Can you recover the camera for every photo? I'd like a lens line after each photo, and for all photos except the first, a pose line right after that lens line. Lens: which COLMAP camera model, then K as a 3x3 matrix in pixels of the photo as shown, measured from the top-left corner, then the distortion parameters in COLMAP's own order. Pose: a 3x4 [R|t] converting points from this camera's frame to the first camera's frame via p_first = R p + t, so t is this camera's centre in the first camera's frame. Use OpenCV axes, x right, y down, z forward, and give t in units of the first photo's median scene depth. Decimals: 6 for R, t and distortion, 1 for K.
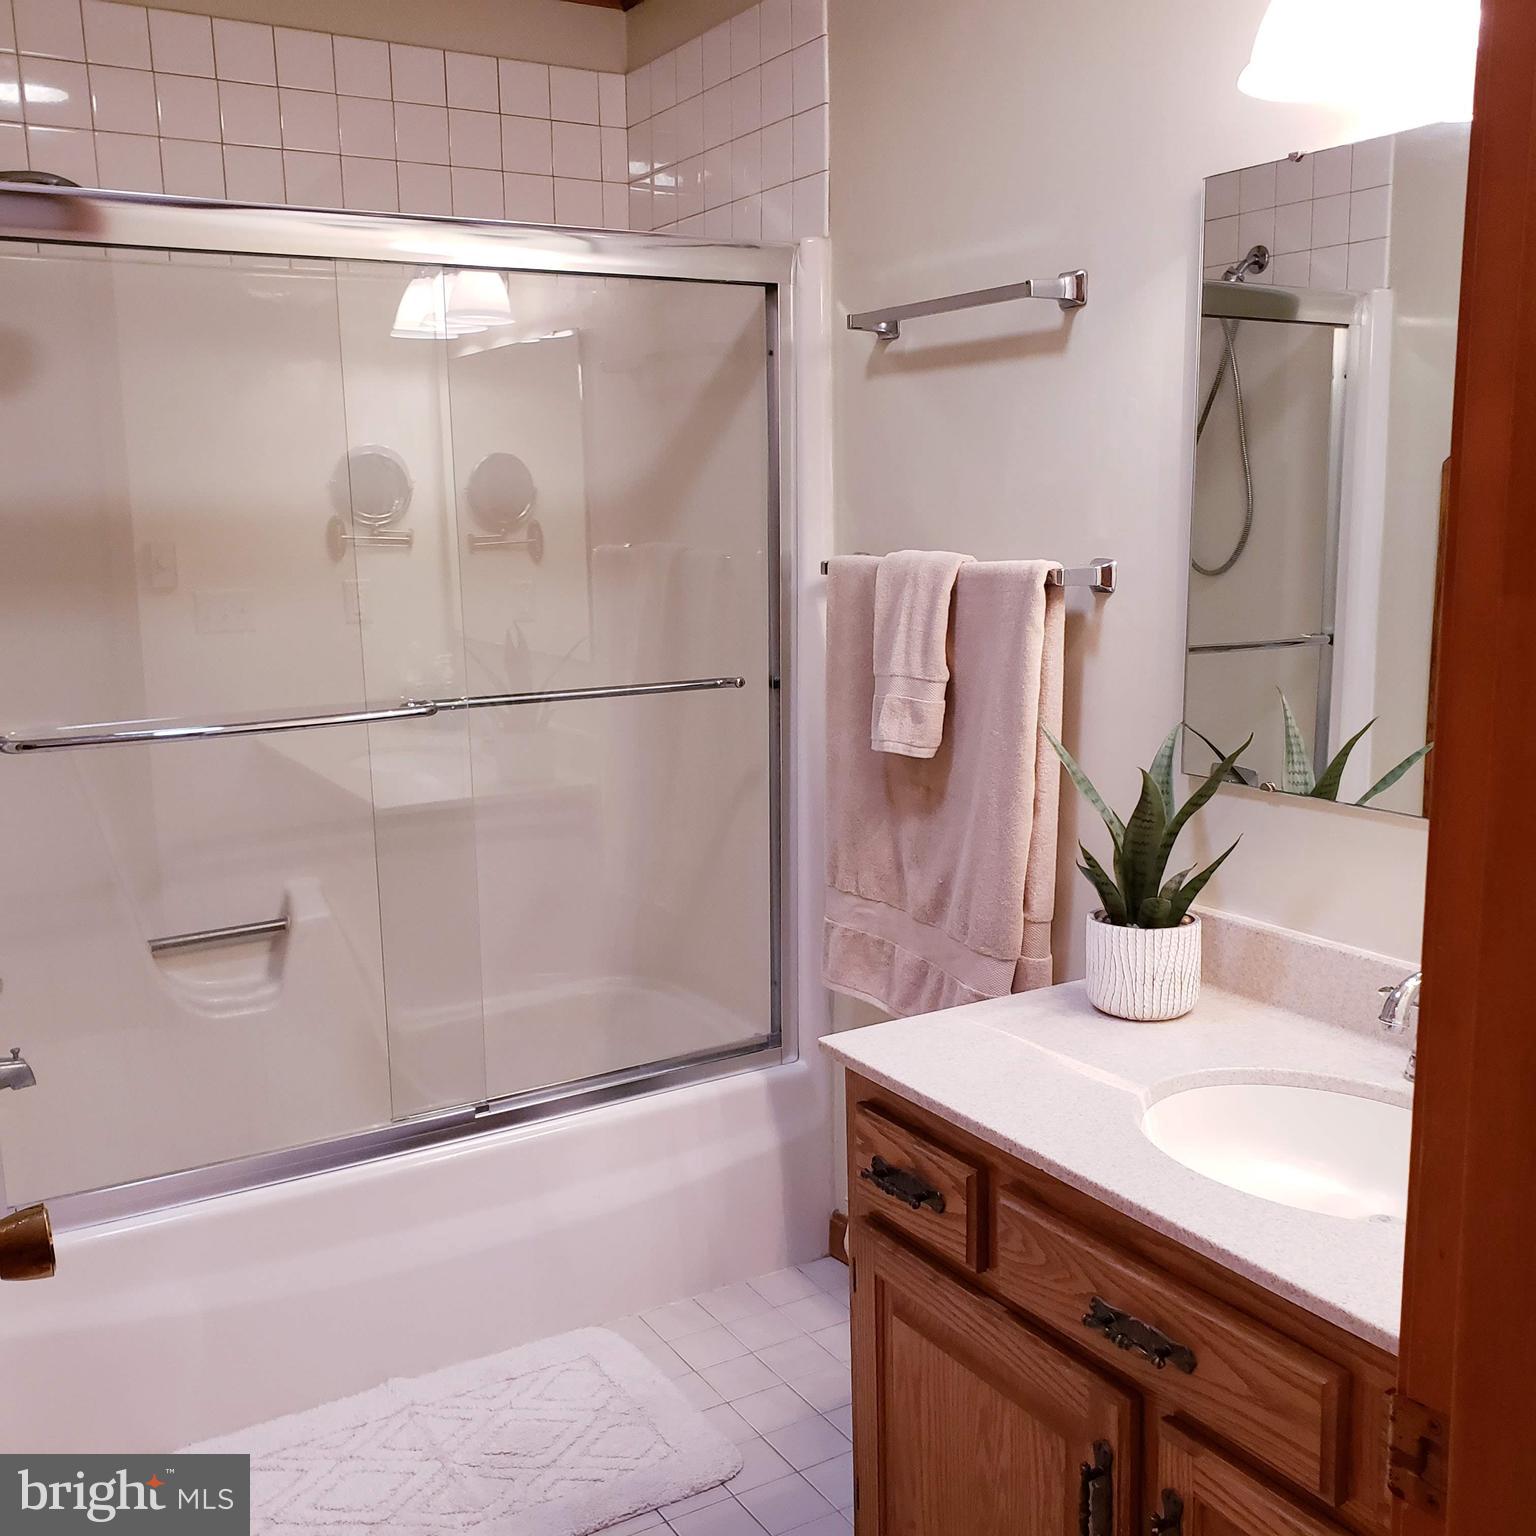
lens RADIAL K [[1611.1, 0, 764.6], [0, 1611.1, 770.0], [0, 0, 1]] dist [0.012695, 0.000000]
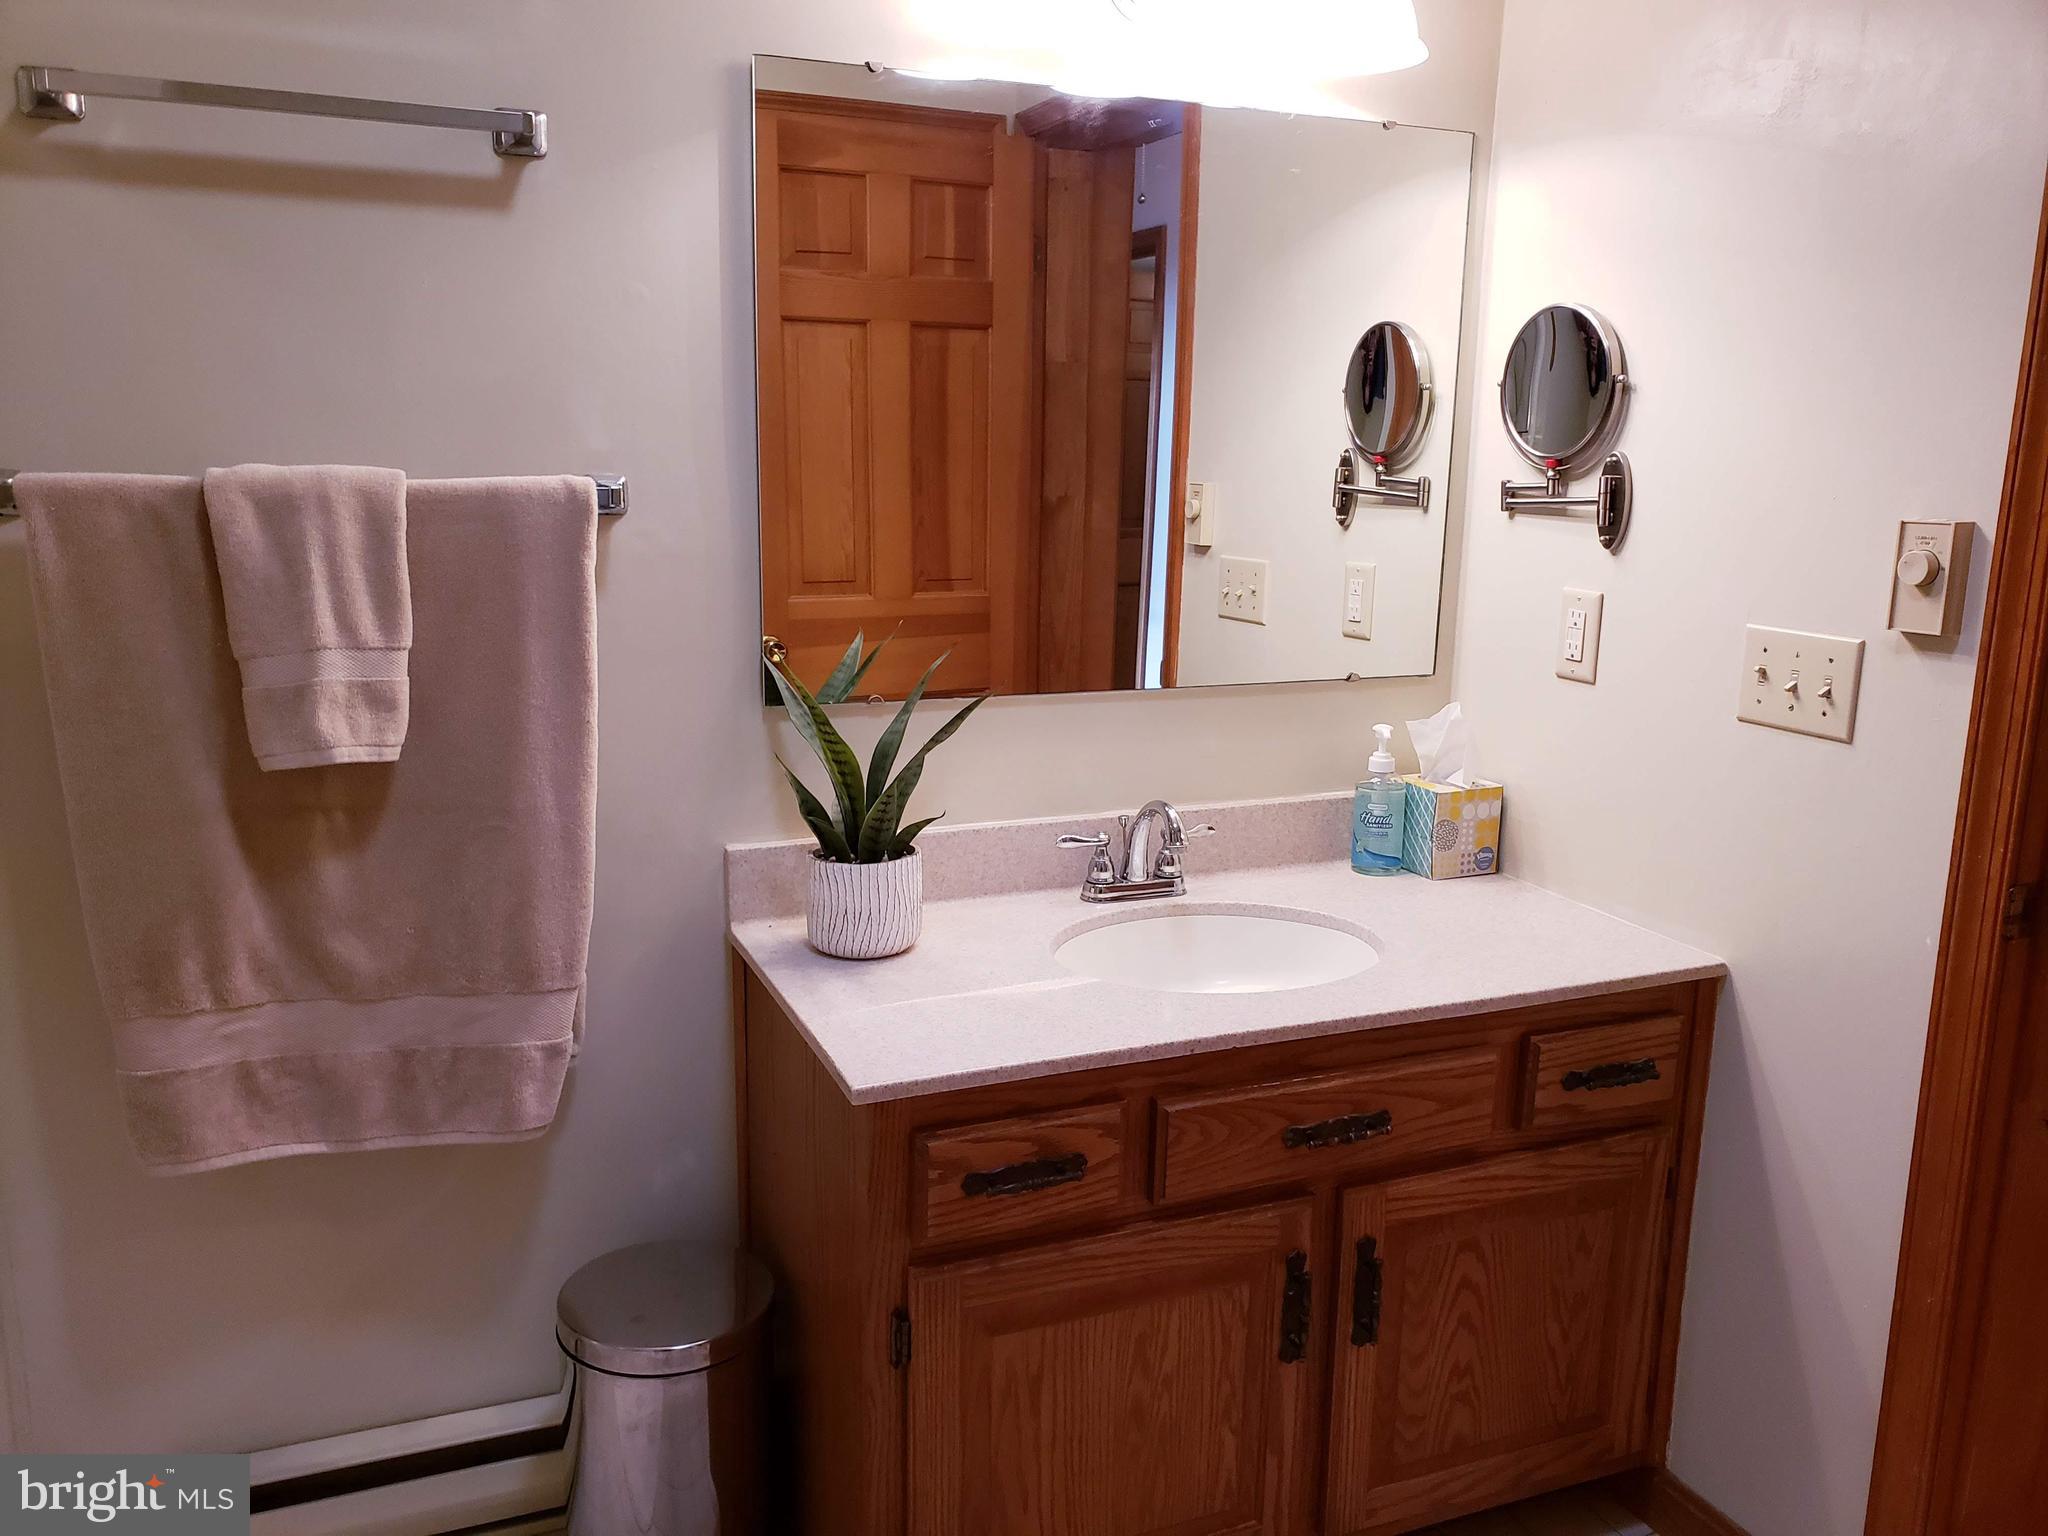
lens RADIAL K [[1586.1, 0, 1018.1], [0, 1586.1, 760.8], [0, 0, 1]] dist [0.039039, -0.036993]
pose [[0.151879, -0.173227, 0.973101, -0.766226], [0.150237, 0.977129, 0.150495, -0.102919], [-0.976914, 0.123338, 0.174430, 0.871523]]
